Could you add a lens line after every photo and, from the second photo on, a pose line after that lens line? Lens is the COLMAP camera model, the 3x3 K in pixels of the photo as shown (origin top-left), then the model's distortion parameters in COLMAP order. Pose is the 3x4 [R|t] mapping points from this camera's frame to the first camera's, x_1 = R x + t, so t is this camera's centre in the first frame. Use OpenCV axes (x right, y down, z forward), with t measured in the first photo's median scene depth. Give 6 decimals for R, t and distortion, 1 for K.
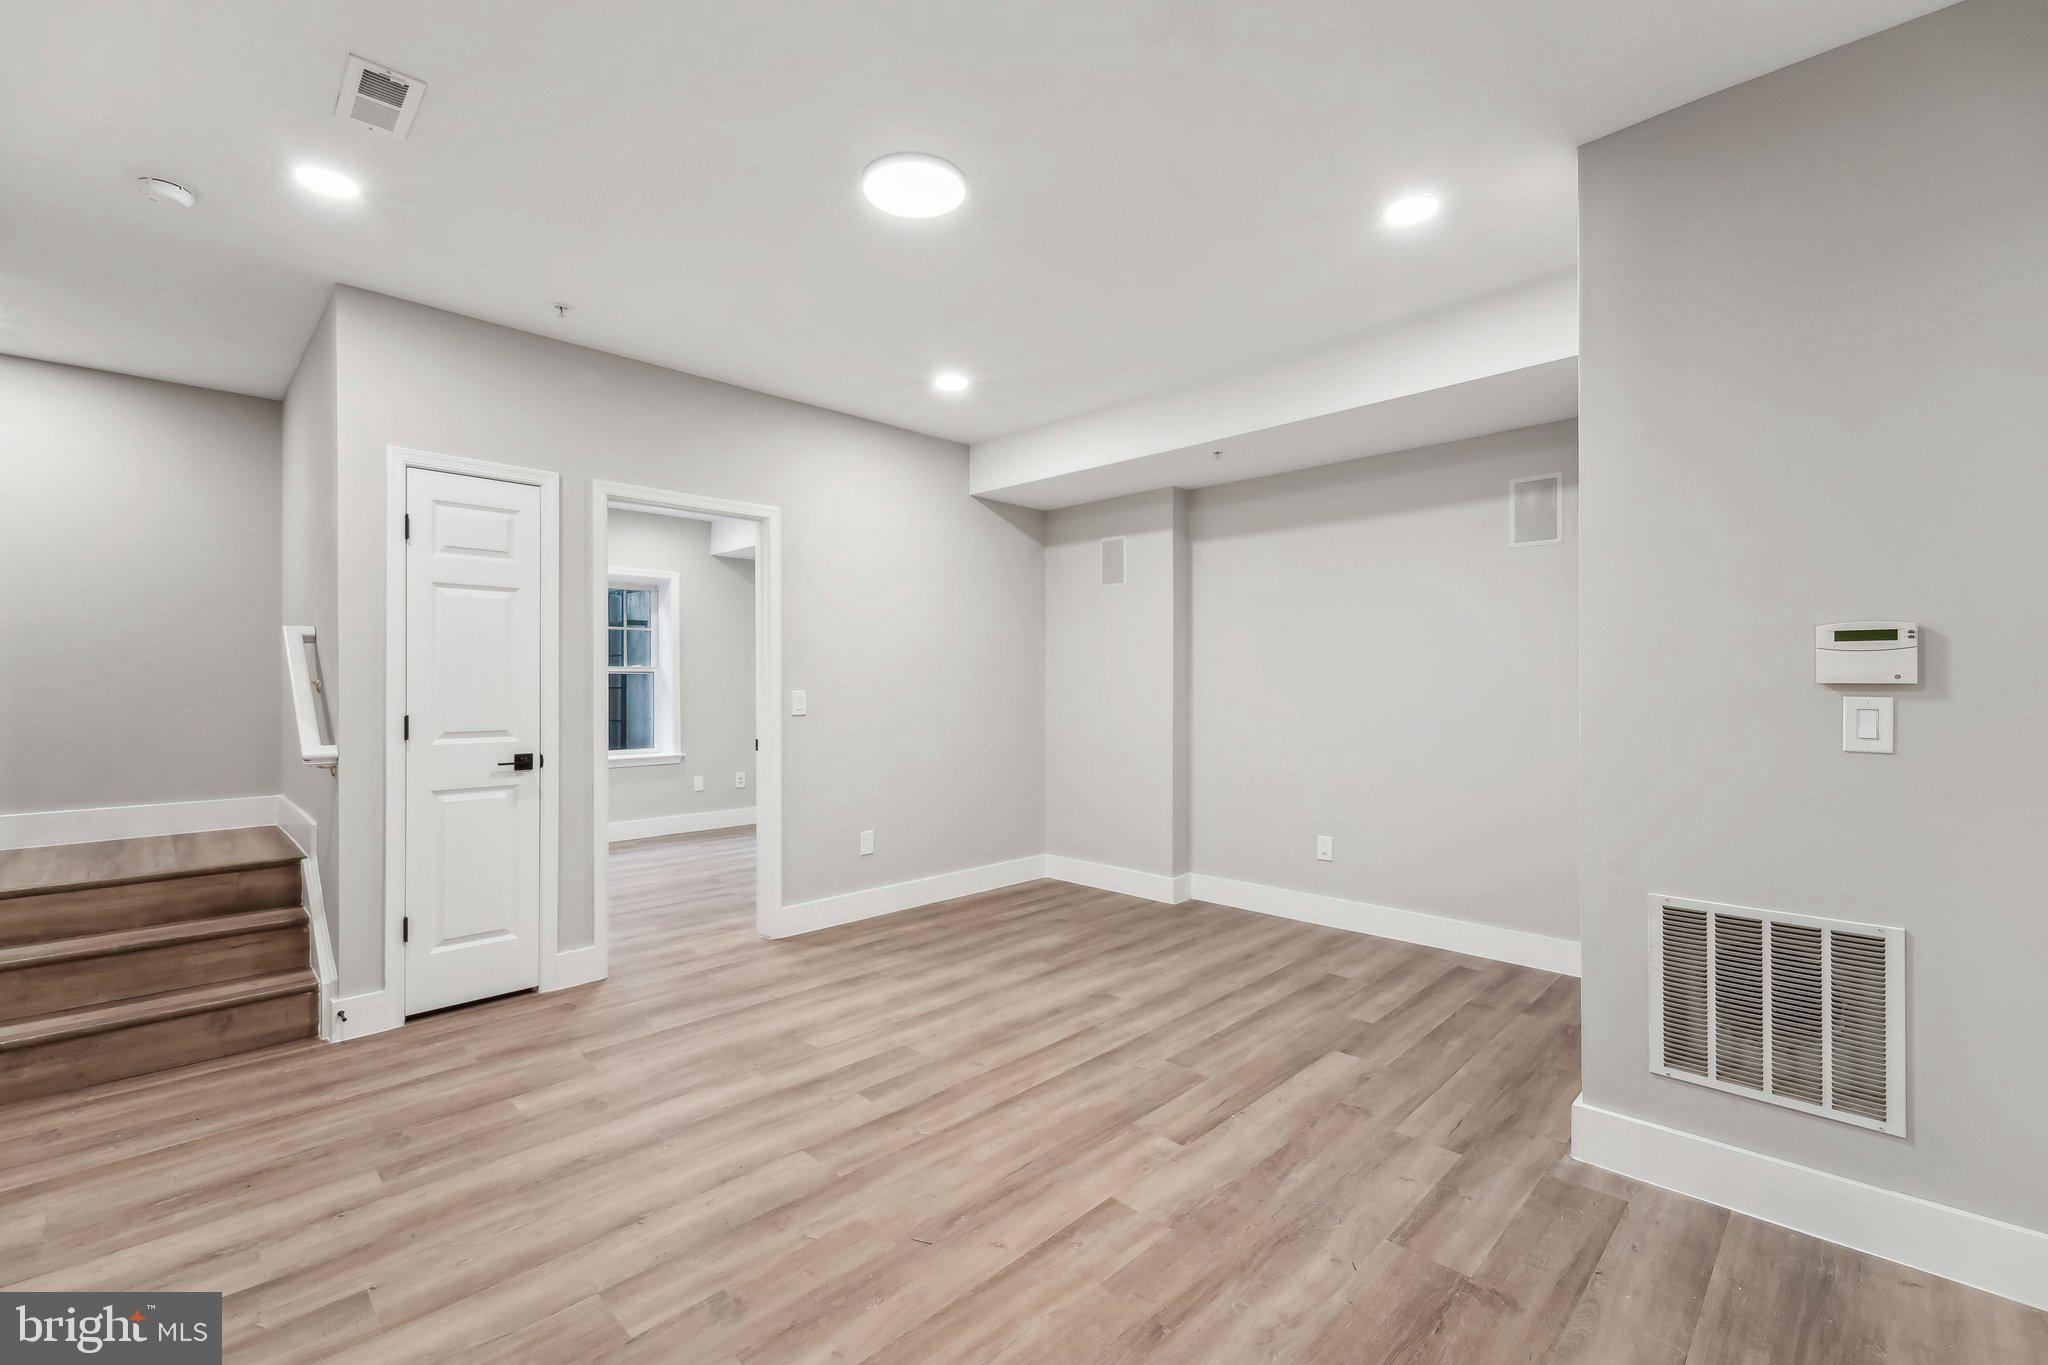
lens RADIAL K [[865.8, 0, 1006.0], [0, 865.8, 671.6], [0, 0, 1]] dist [0.001287, -0.000485]
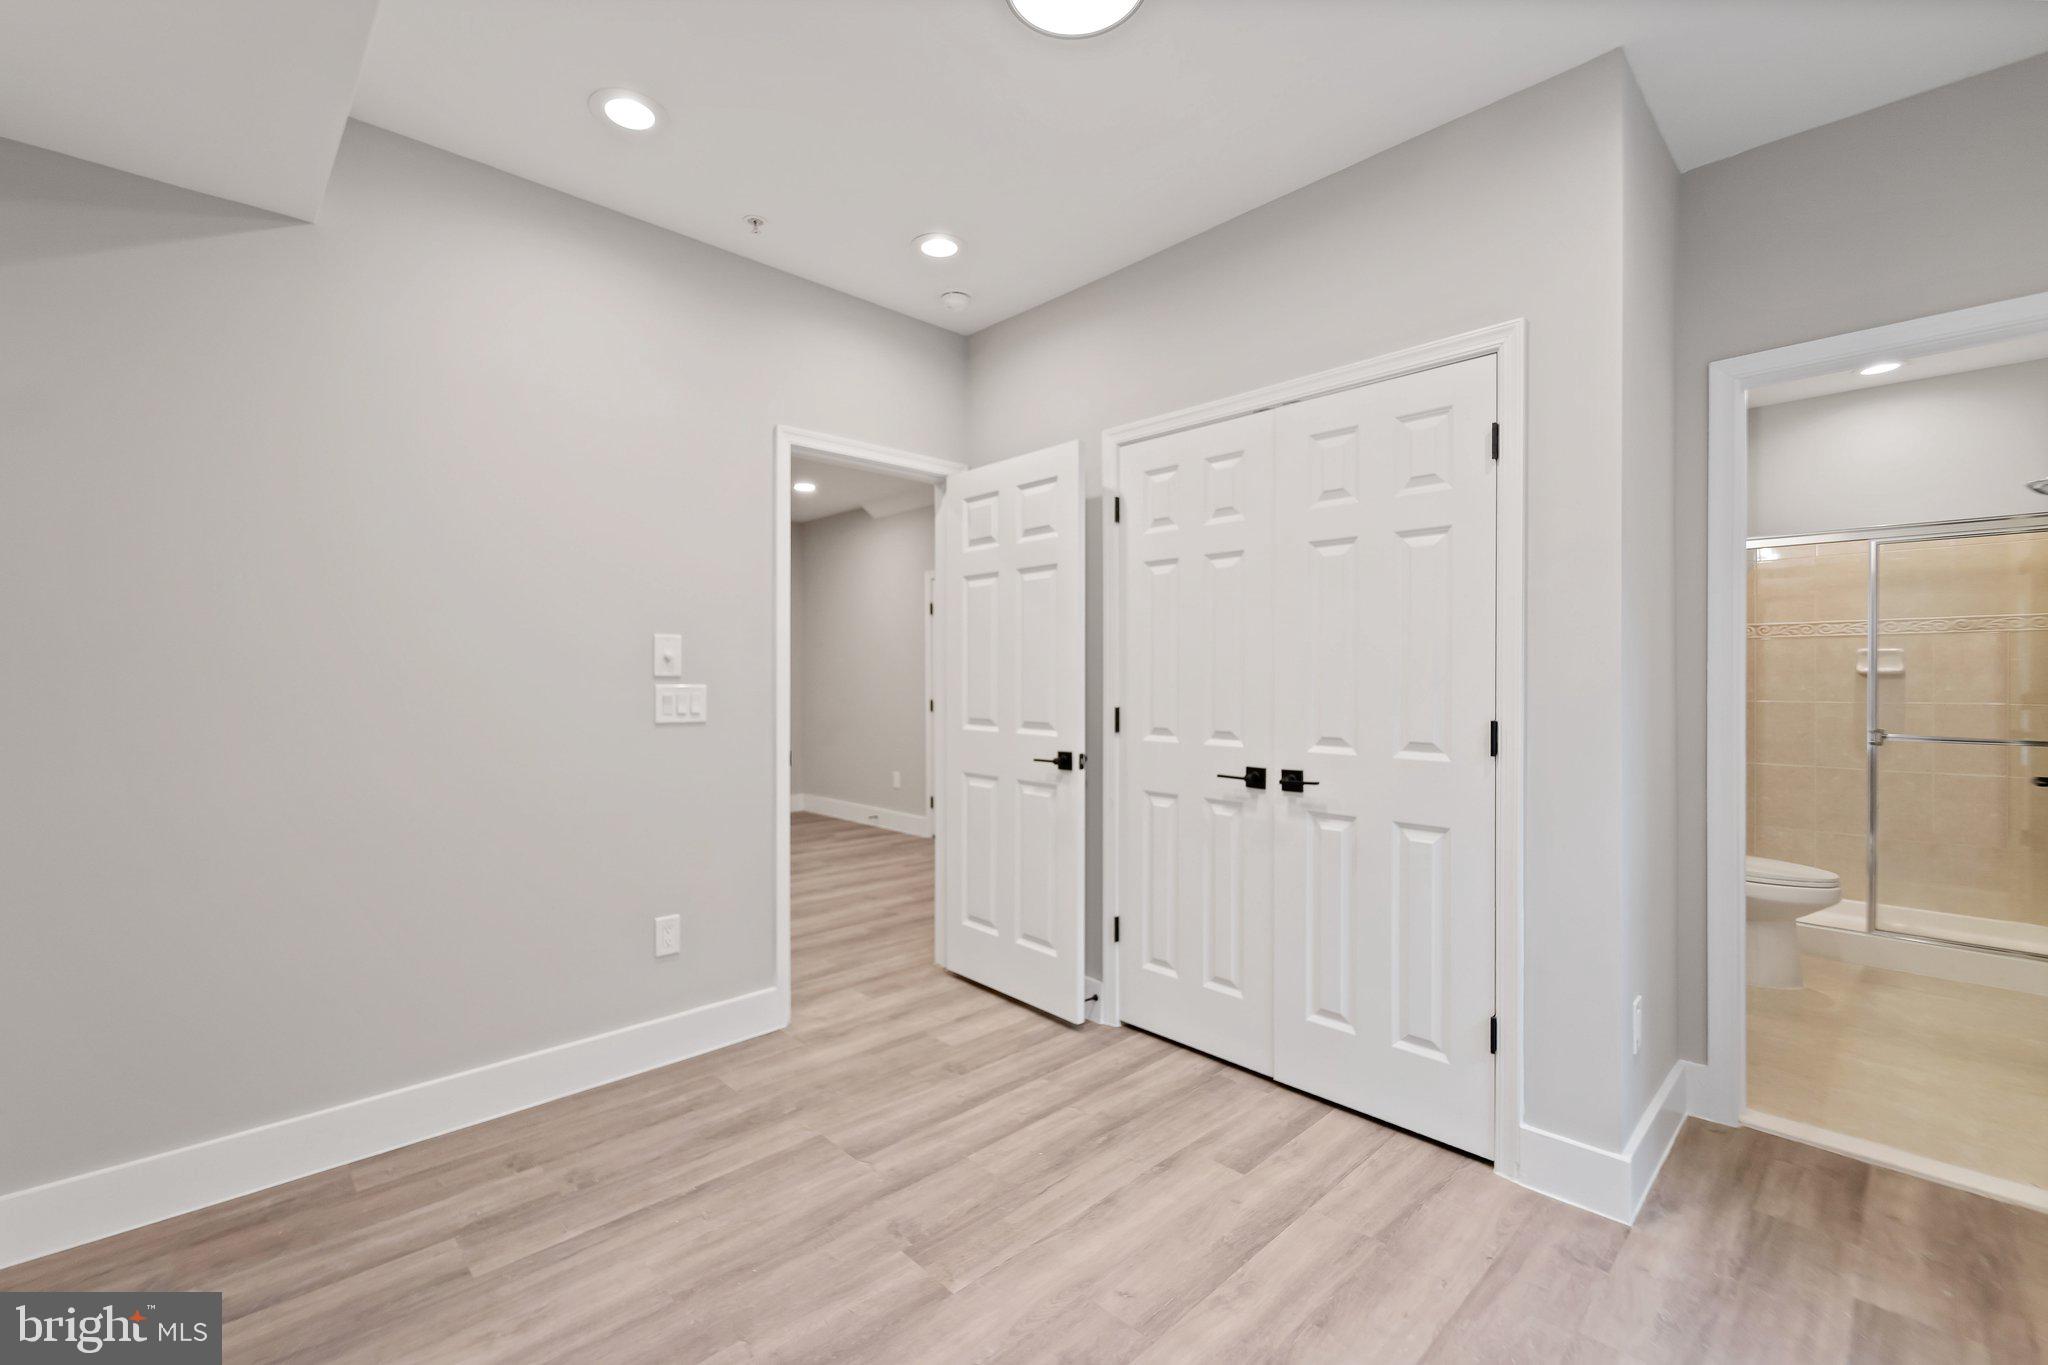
lens RADIAL K [[867.2, 0, 1009.4], [0, 867.2, 686.1], [0, 0, 1]] dist [0.000933, 0.000052]
pose [[-0.999826, 0.004095, 0.018195, -0.701272], [0.004043, 0.999988, -0.002883, 0.041446], [-0.018207, -0.002809, -0.999830, 2.488151]]
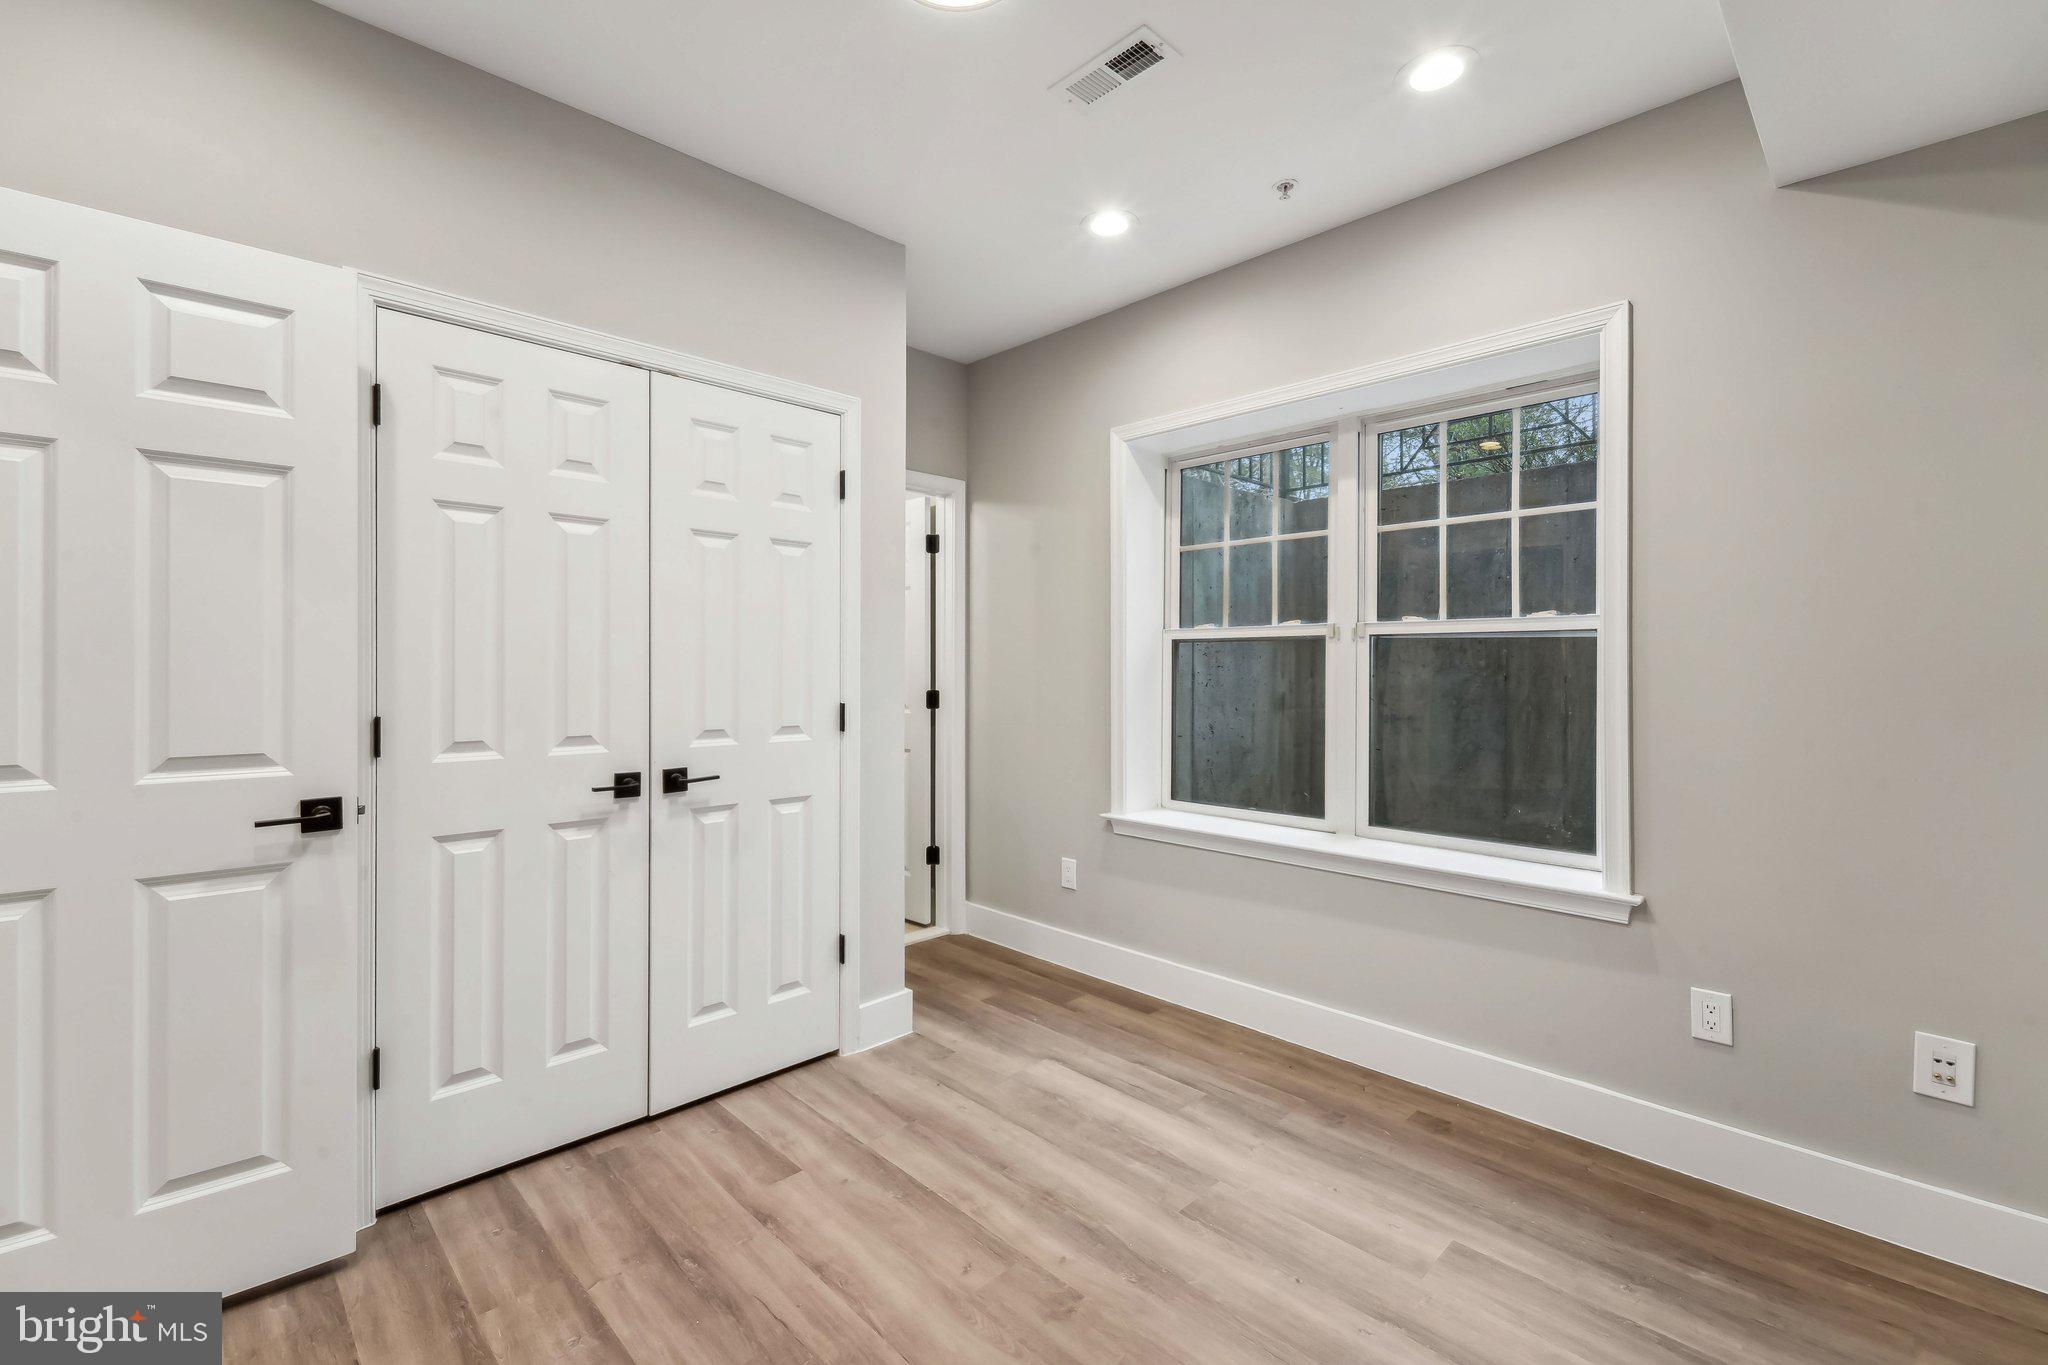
lens RADIAL K [[865.8, 0, 1006.0], [0, 865.8, 671.6], [0, 0, 1]] dist [0.001287, -0.000485]
pose [[-0.008694, 0.010589, -0.999906, -0.166953], [0.011123, 0.999883, 0.010492, 0.028222], [0.999900, -0.011031, -0.008811, 1.936382]]
